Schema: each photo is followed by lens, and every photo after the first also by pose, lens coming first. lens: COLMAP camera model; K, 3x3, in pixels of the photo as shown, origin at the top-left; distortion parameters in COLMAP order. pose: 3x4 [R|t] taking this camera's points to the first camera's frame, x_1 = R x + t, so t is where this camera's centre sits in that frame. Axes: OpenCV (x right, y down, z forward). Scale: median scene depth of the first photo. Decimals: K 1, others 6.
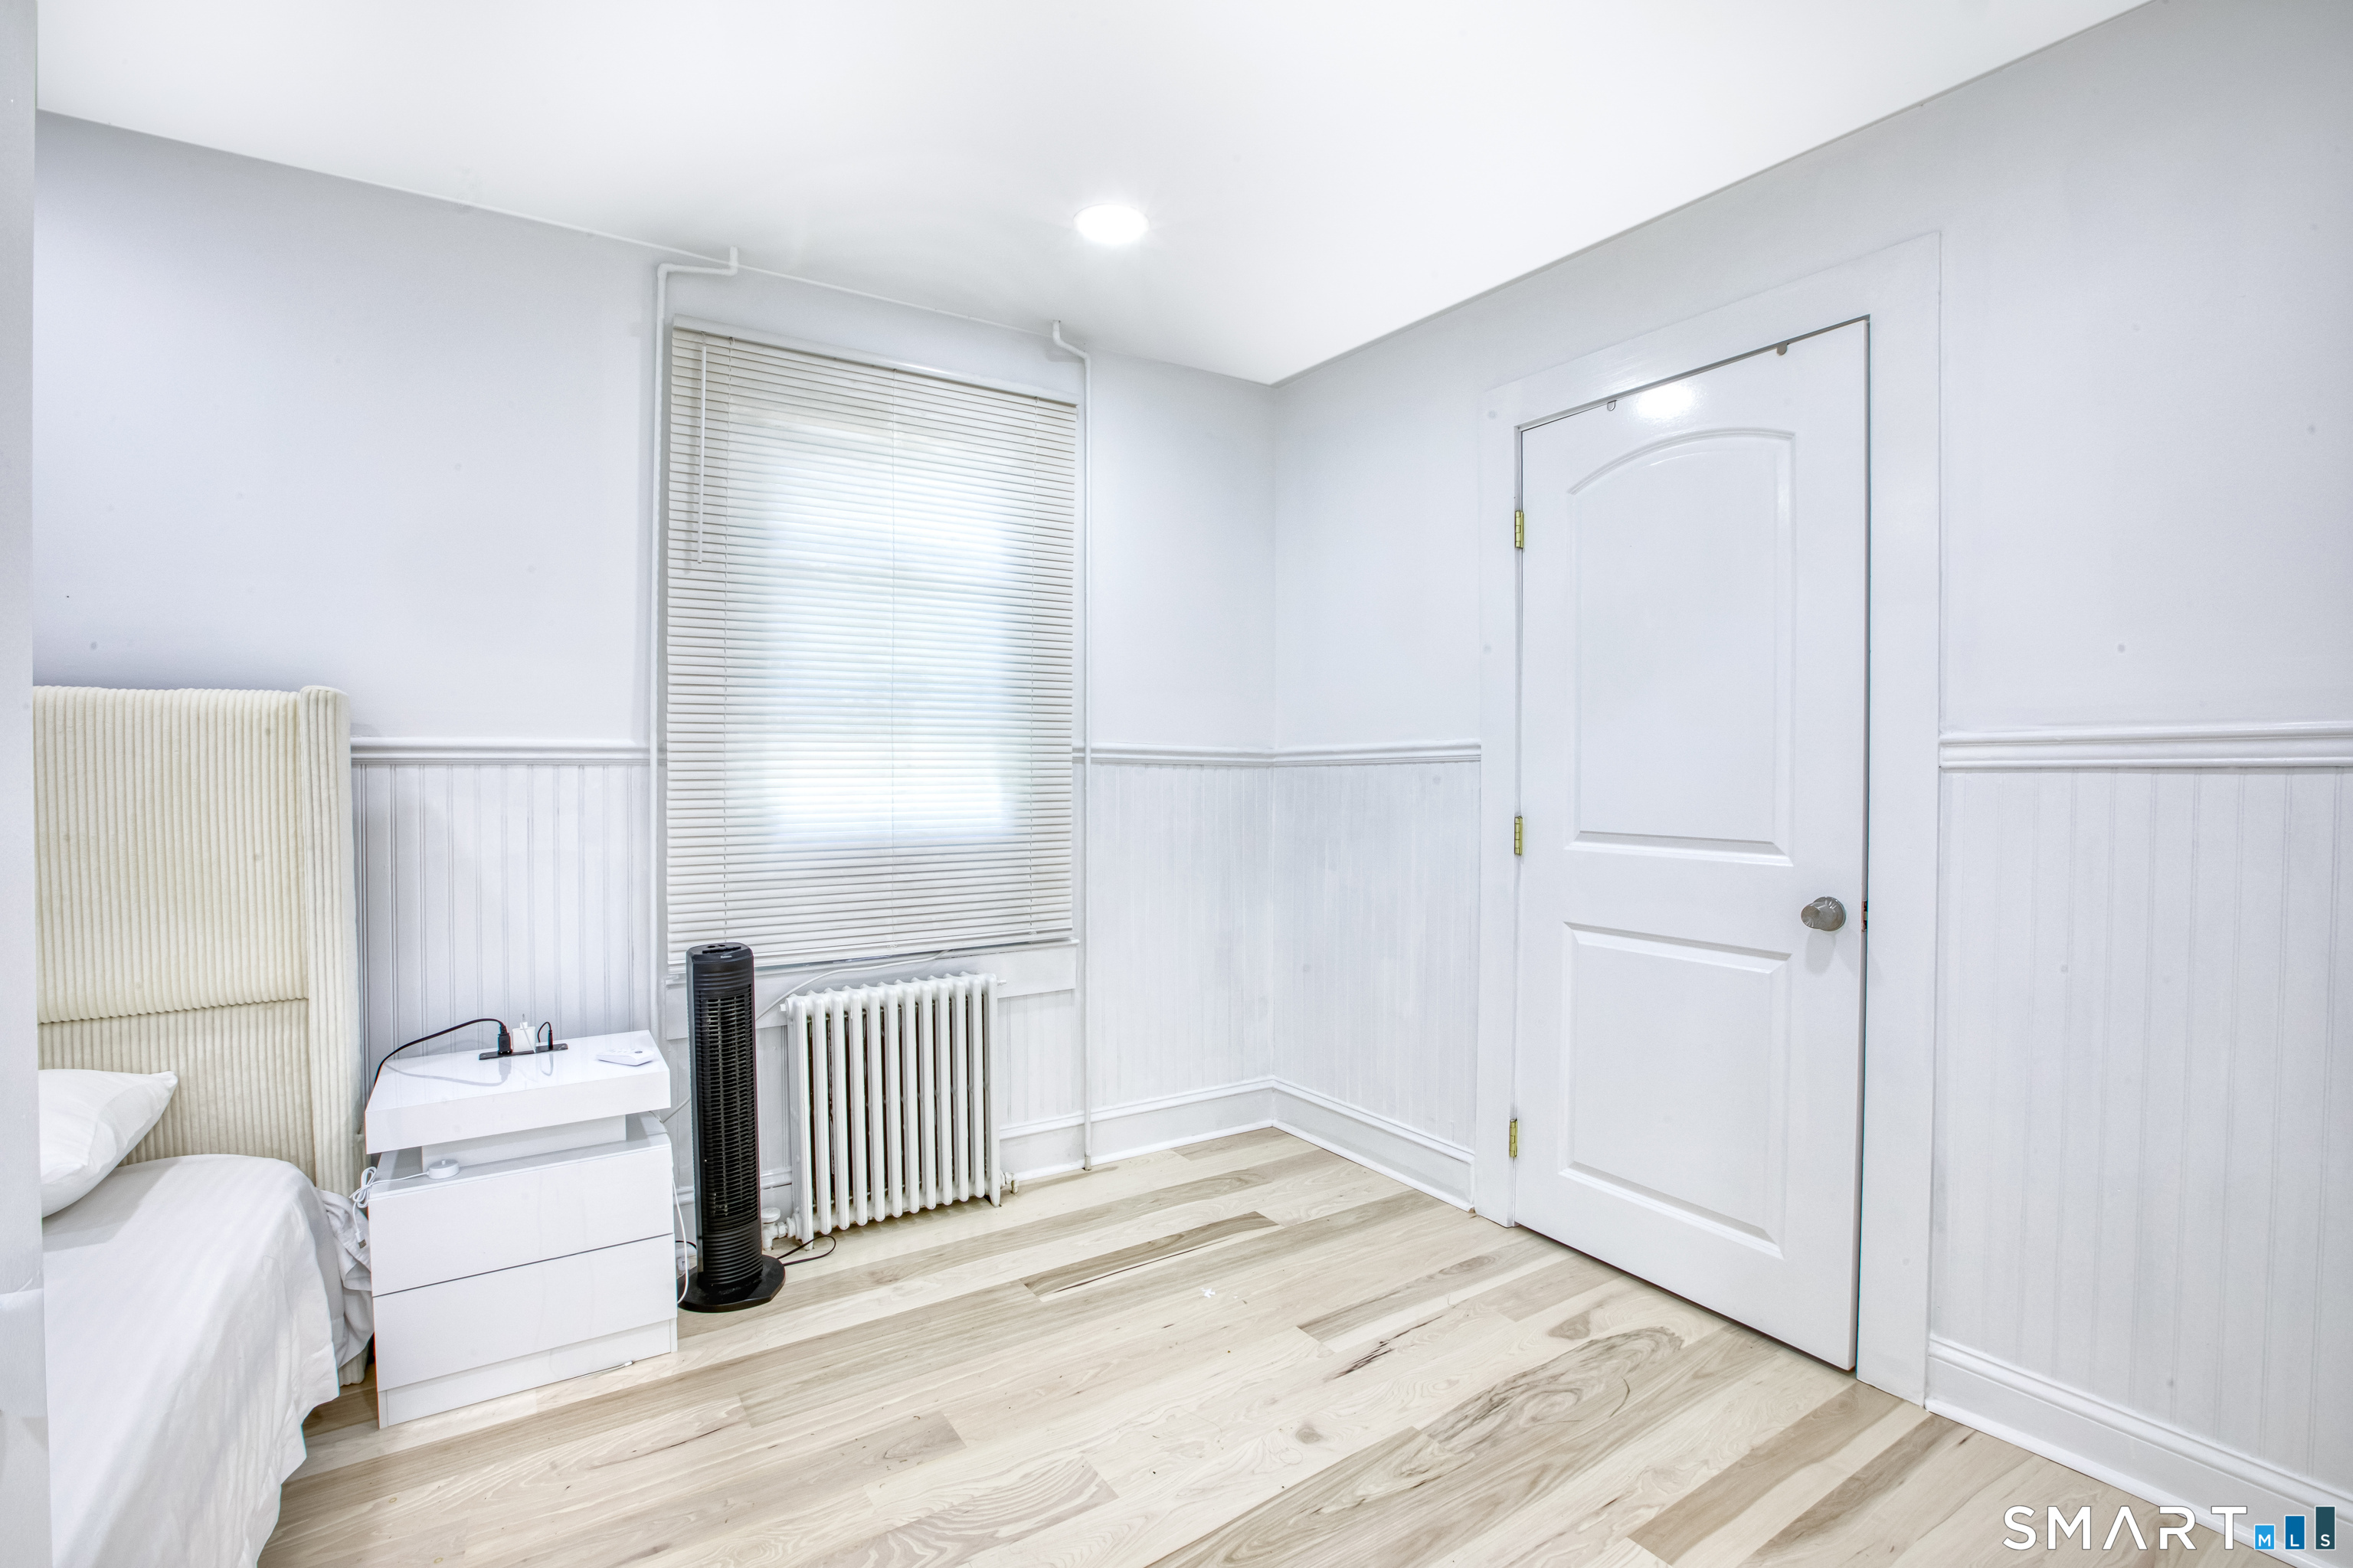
lens RADIAL K [[1074.0, 0, 1176.5], [0, 1074.0, 789.0], [0, 0, 1]] dist [-0.037554, 0.007014]
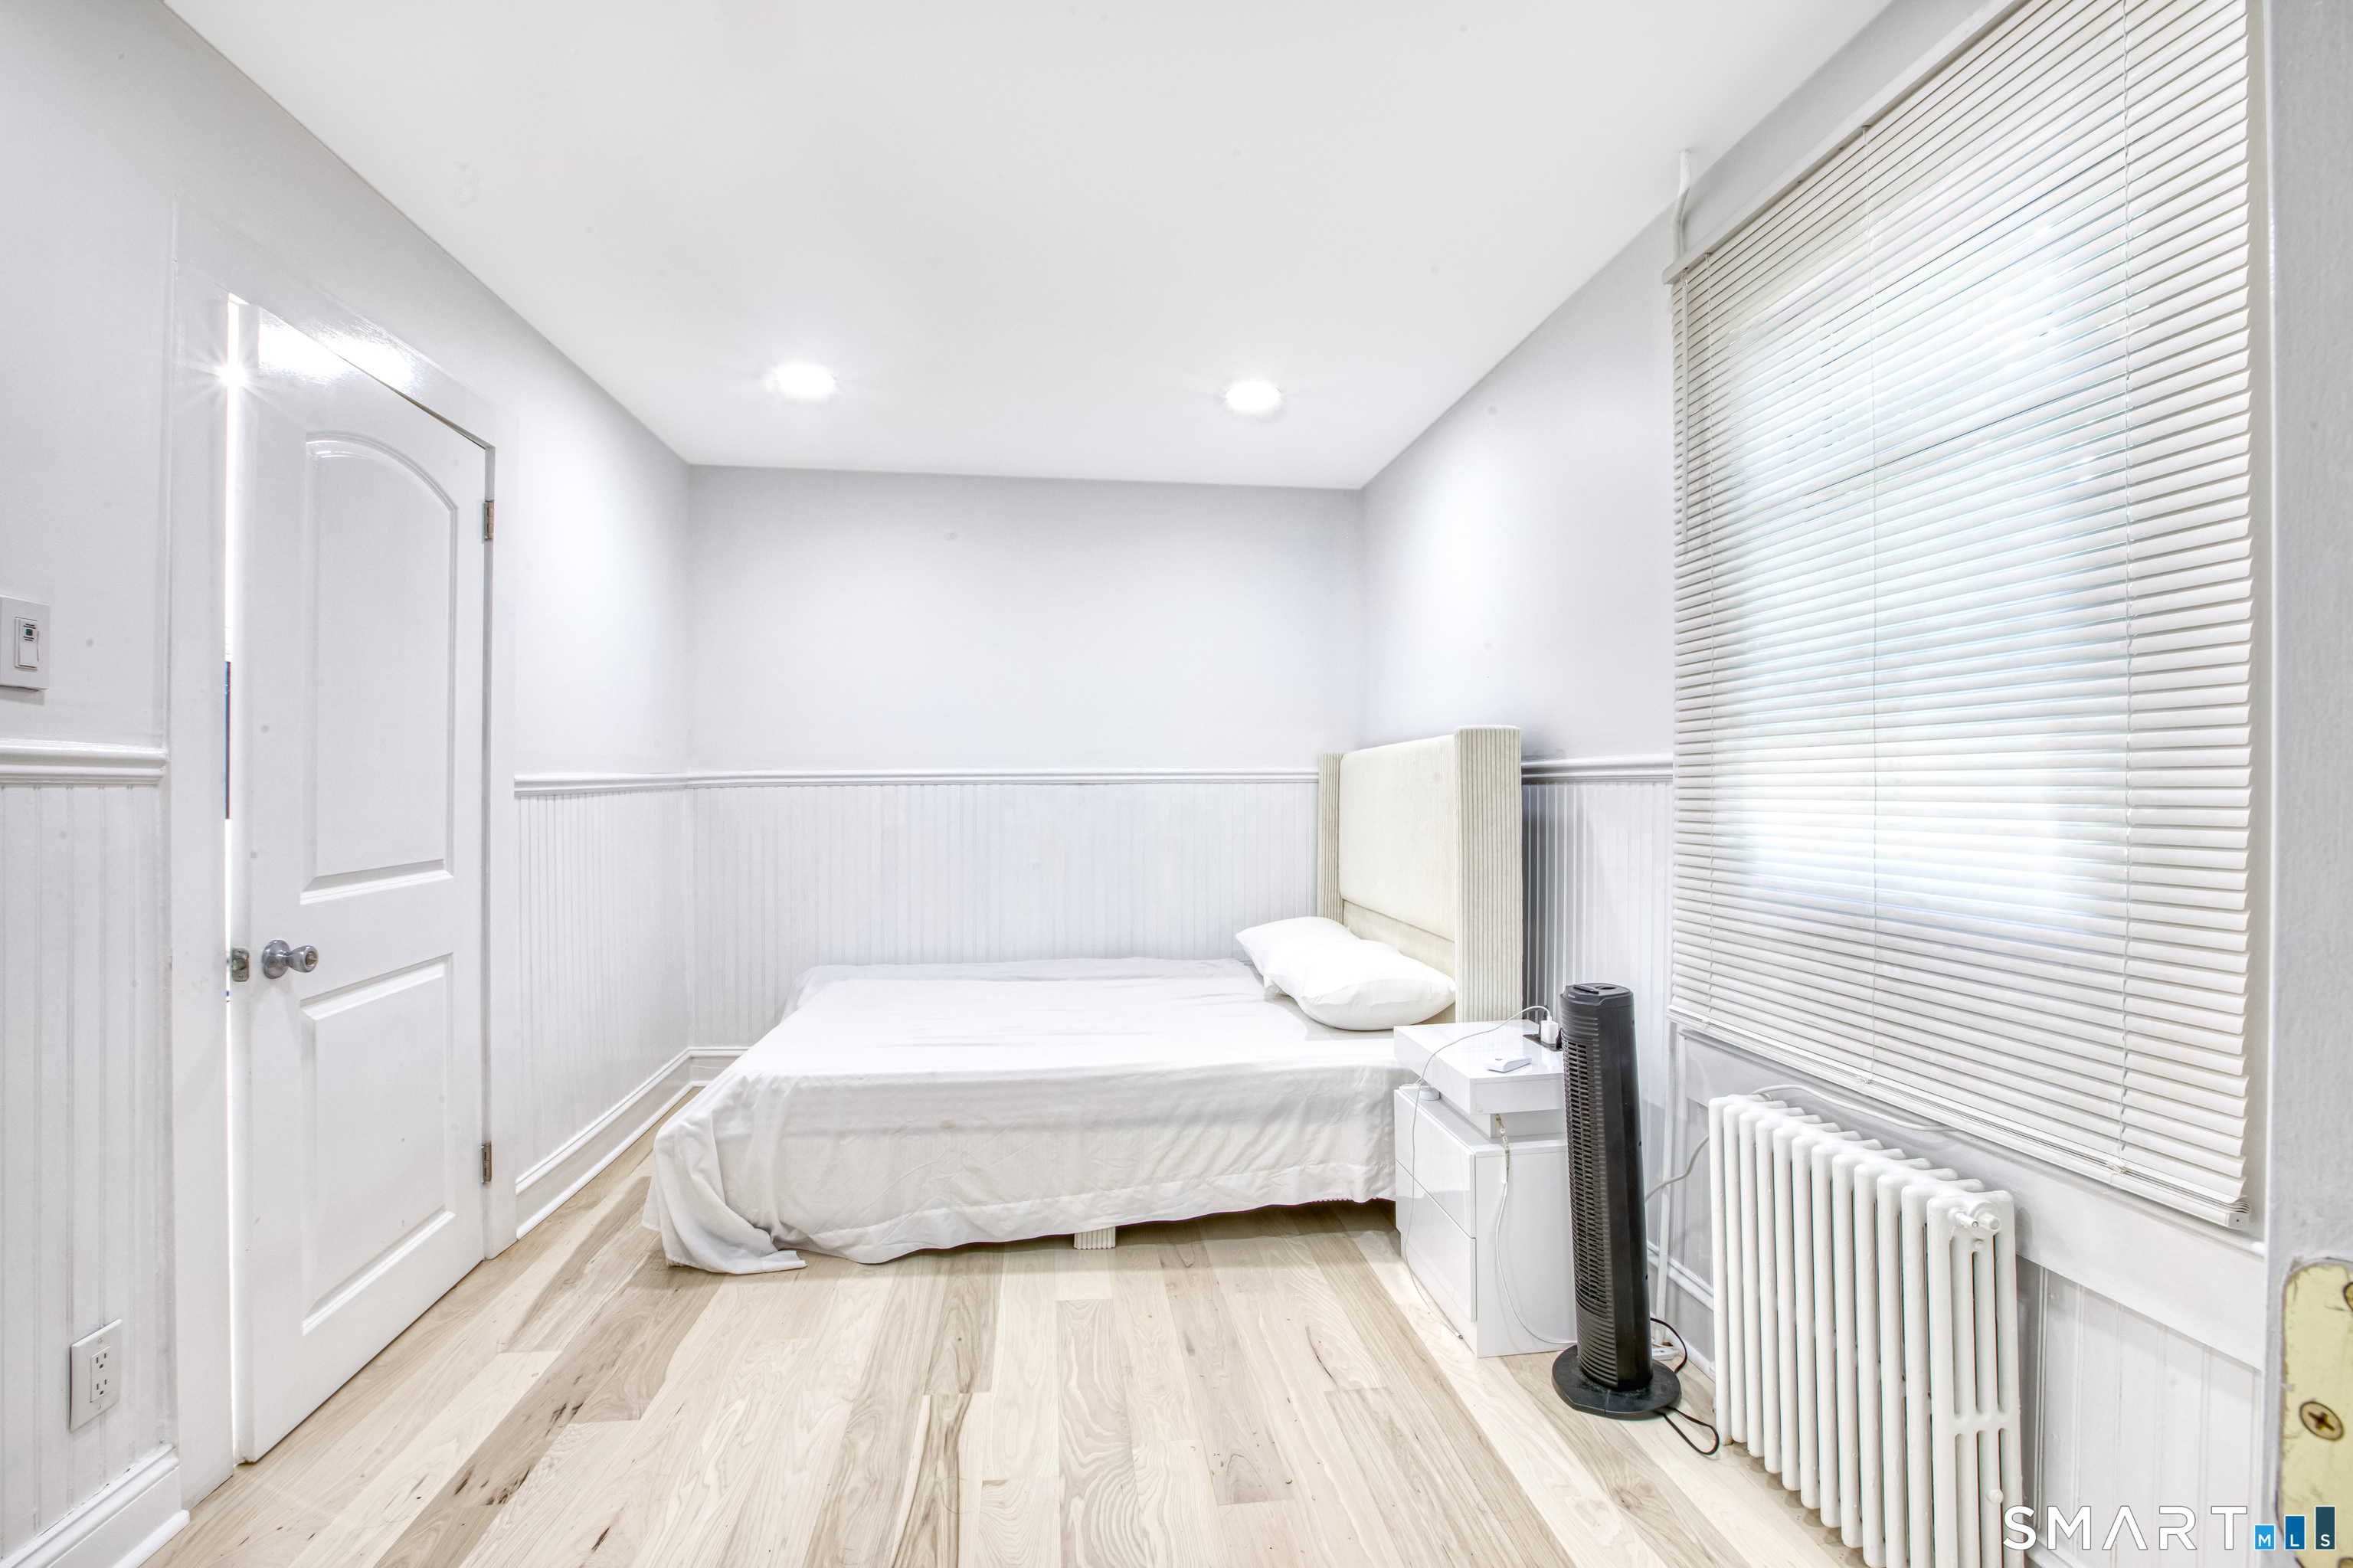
lens RADIAL K [[1074.0, 0, 1175.9], [0, 1074.0, 783.6], [0, 0, 1]] dist [-0.037554, 0.007014]
pose [[-0.447945, -0.000192, -0.894061, 0.478274], [-0.012786, 0.999899, 0.006191, -0.020206], [0.893970, 0.014205, -0.447902, 0.995373]]
